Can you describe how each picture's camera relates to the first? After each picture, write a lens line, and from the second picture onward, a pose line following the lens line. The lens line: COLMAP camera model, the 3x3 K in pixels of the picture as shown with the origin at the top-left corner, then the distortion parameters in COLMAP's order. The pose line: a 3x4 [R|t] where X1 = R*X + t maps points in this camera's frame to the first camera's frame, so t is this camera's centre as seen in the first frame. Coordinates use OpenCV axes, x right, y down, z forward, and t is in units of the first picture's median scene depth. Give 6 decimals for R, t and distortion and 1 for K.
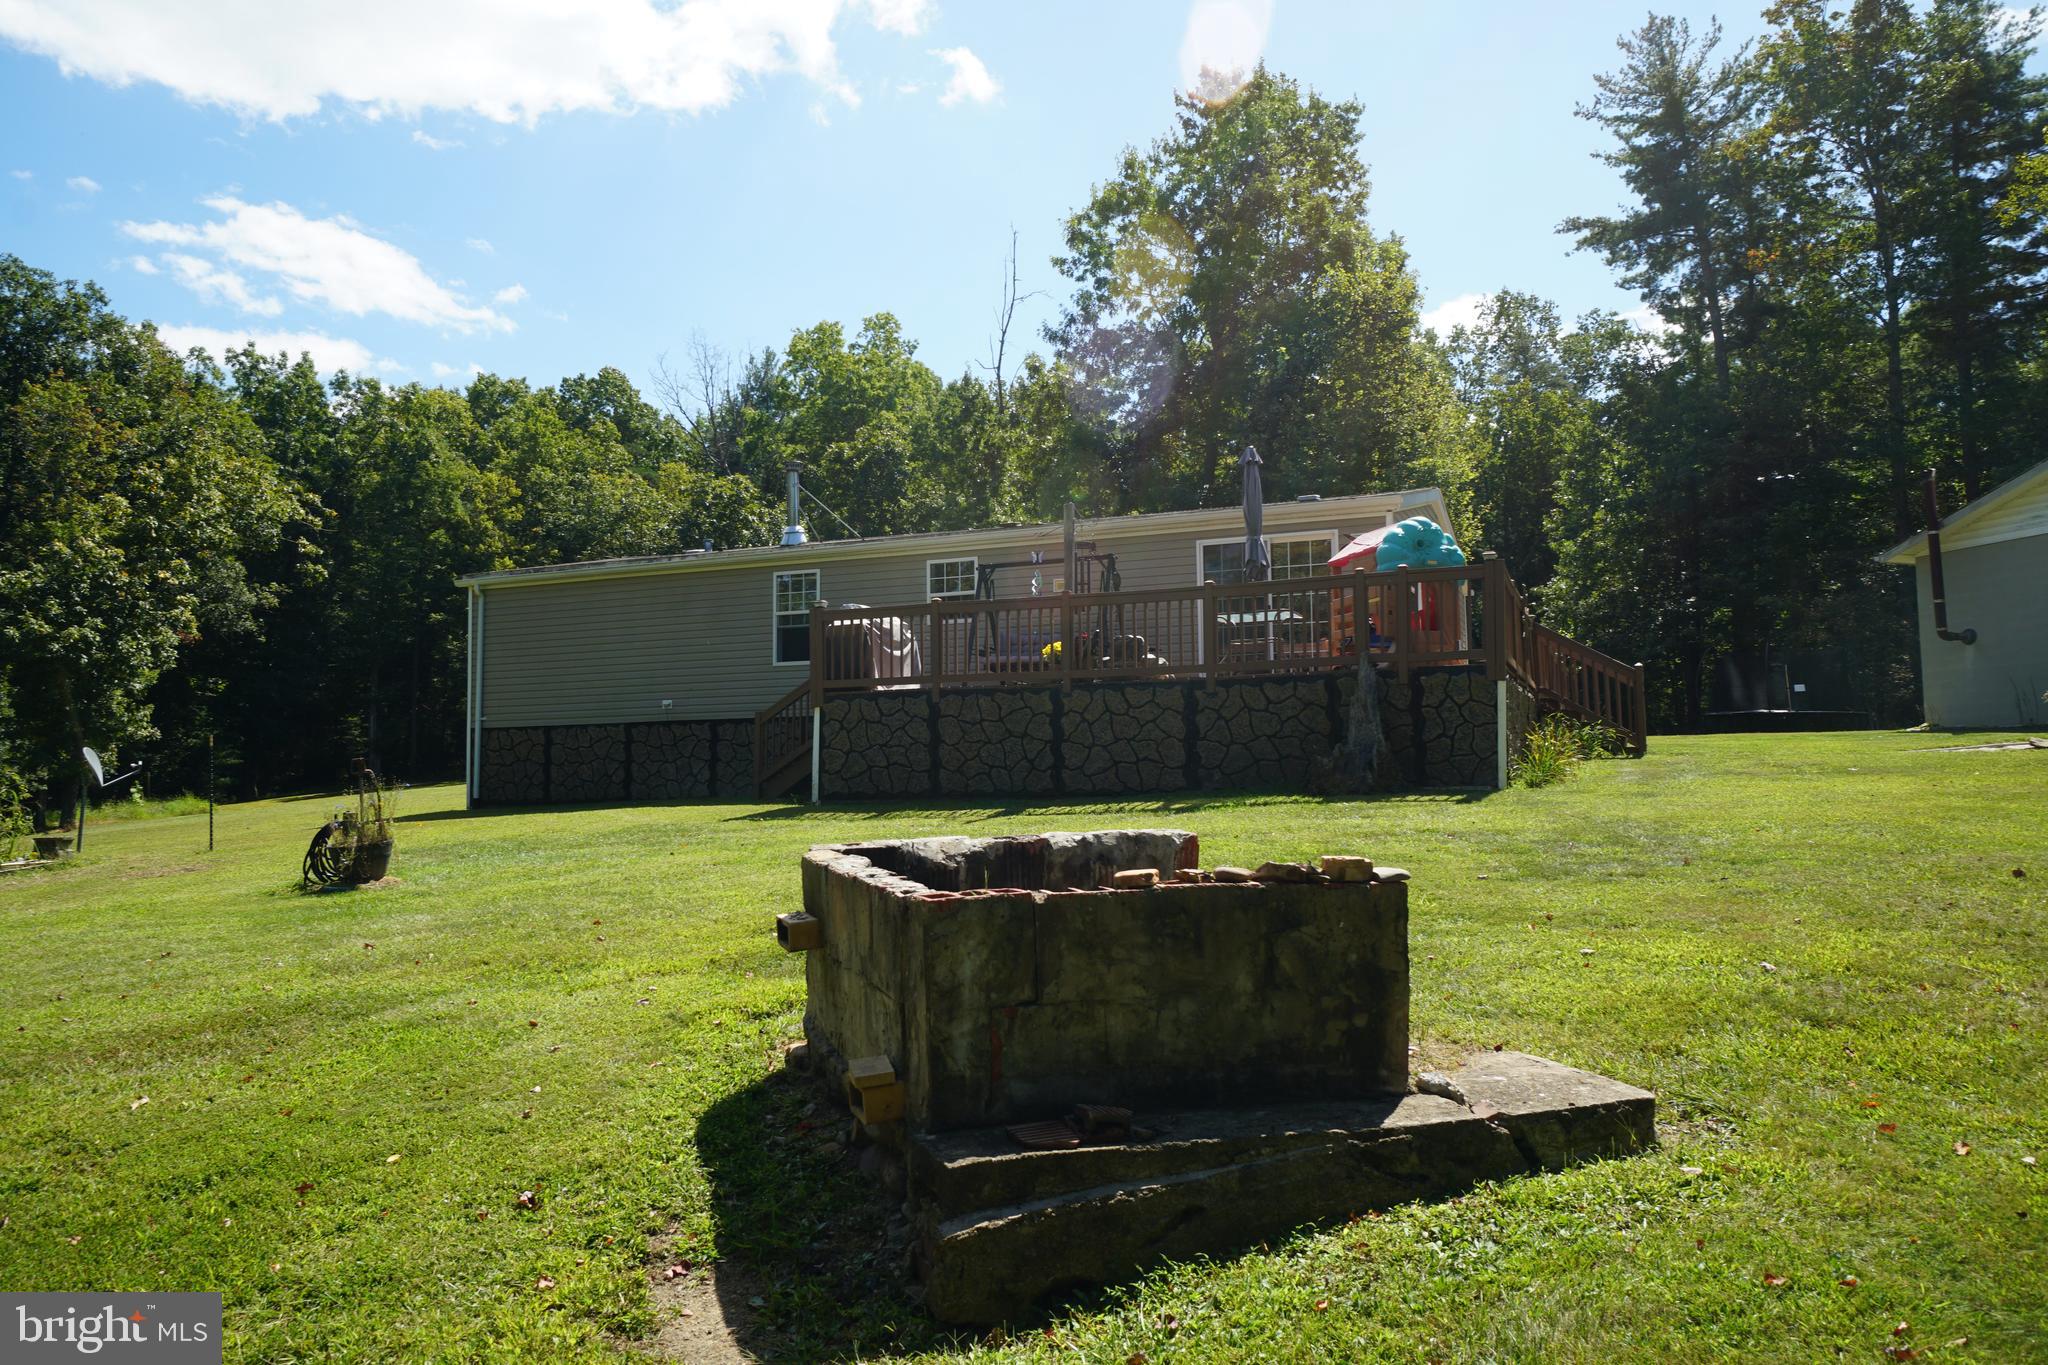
lens RADIAL K [[1472.5, 0, 1039.9], [0, 1472.5, 667.5], [0, 0, 1]] dist [0.031127, 0.006493]
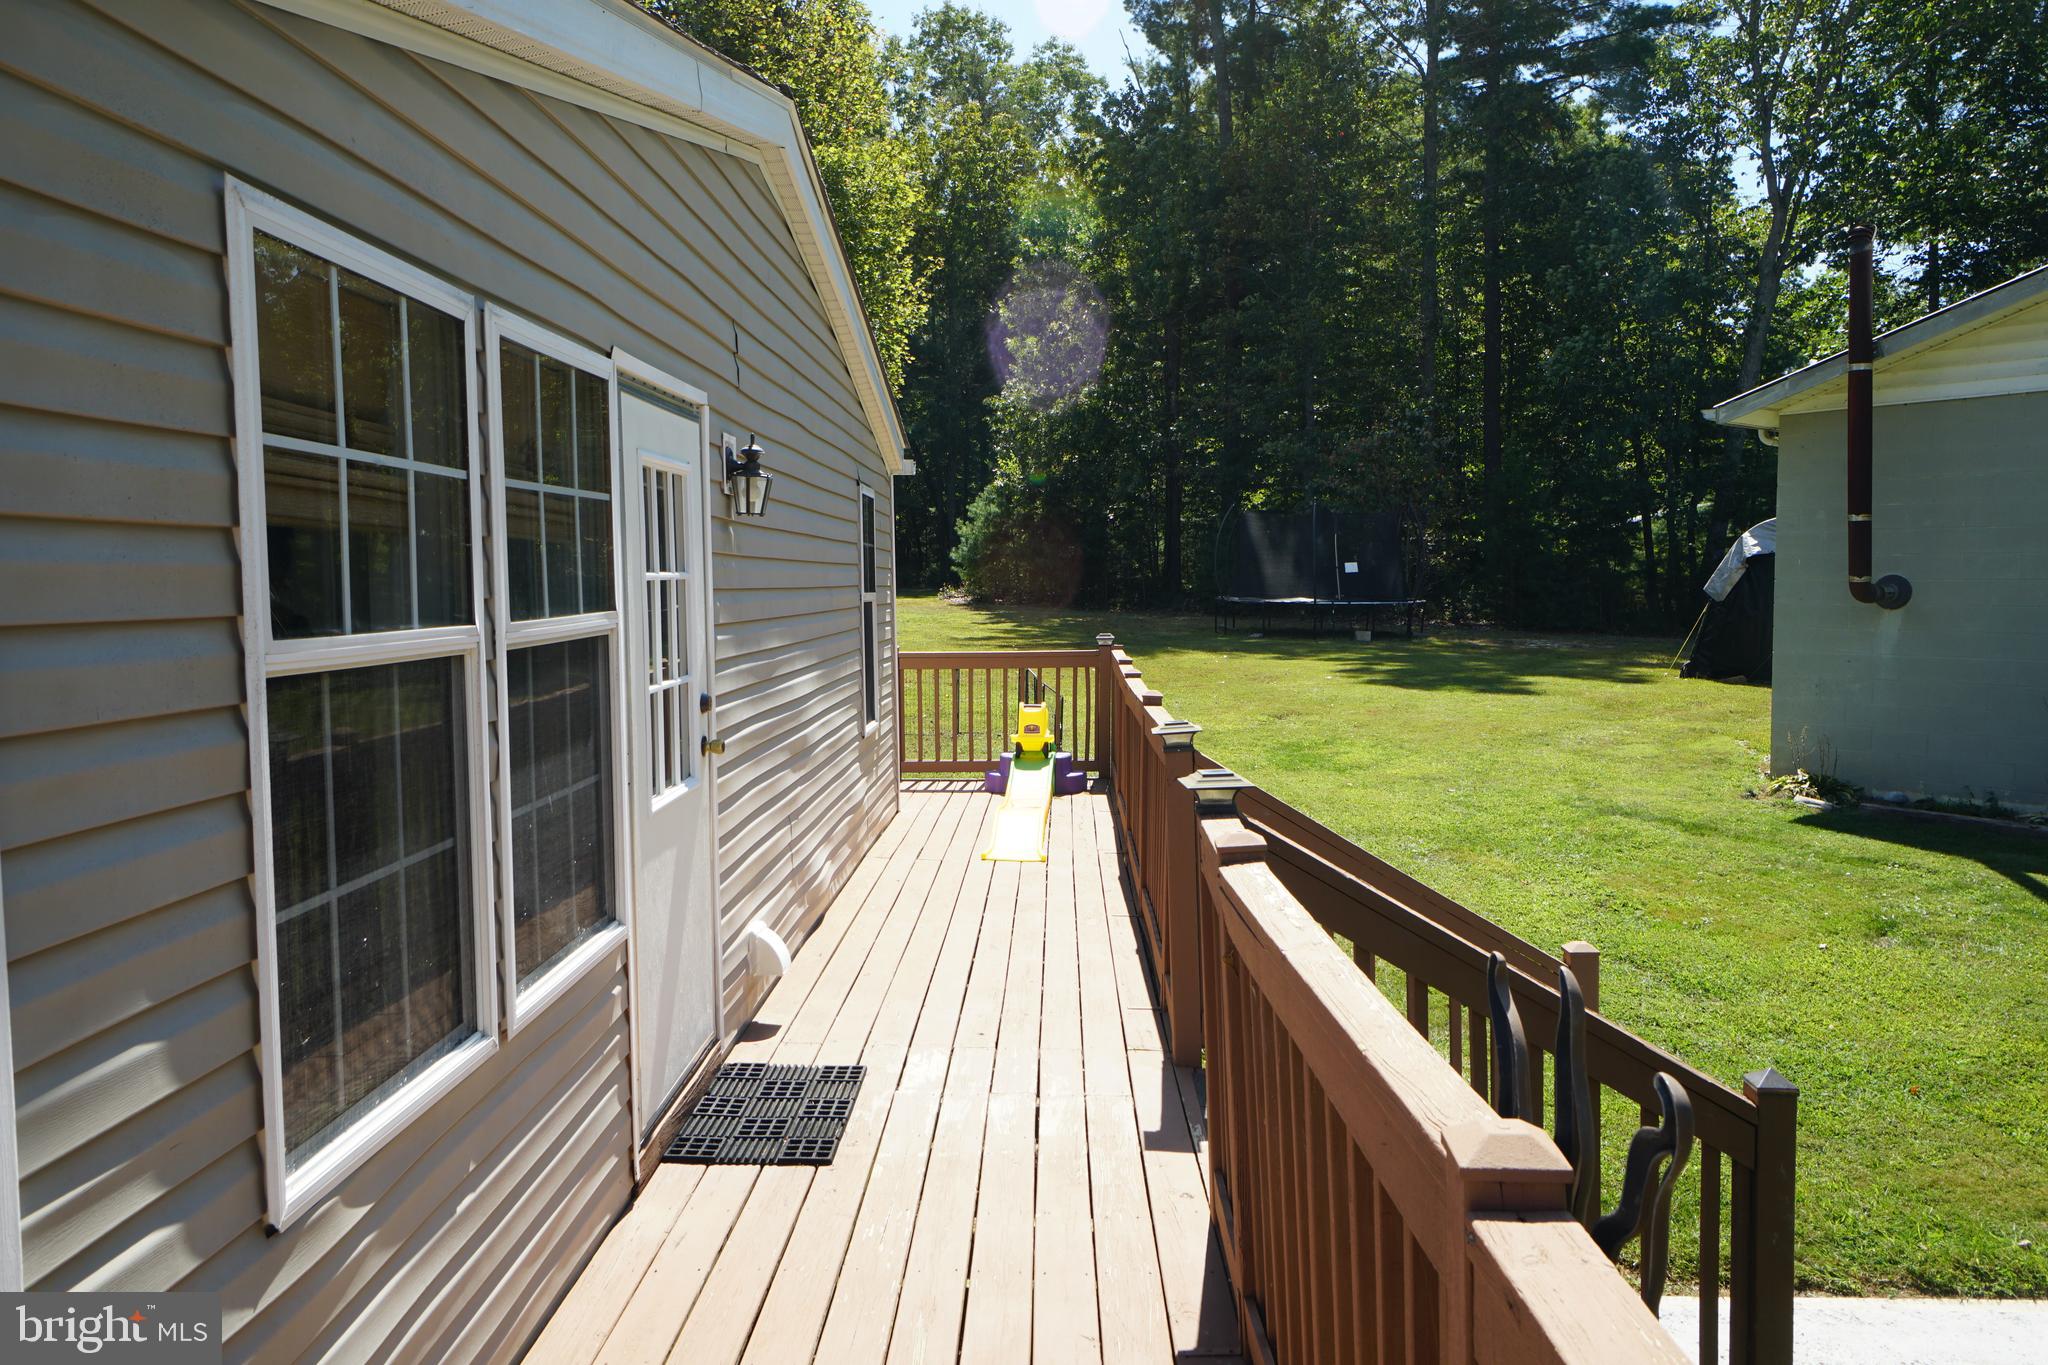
lens RADIAL K [[1472.5, 0, 1029.3], [0, 1472.5, 678.8], [0, 0, 1]] dist [0.031127, 0.006493]
pose [[0.930893, -0.025640, 0.364390, 0.075991], [-0.031470, 0.988196, 0.149928, -0.022919], [-0.363933, -0.151034, 0.919098, 0.267405]]
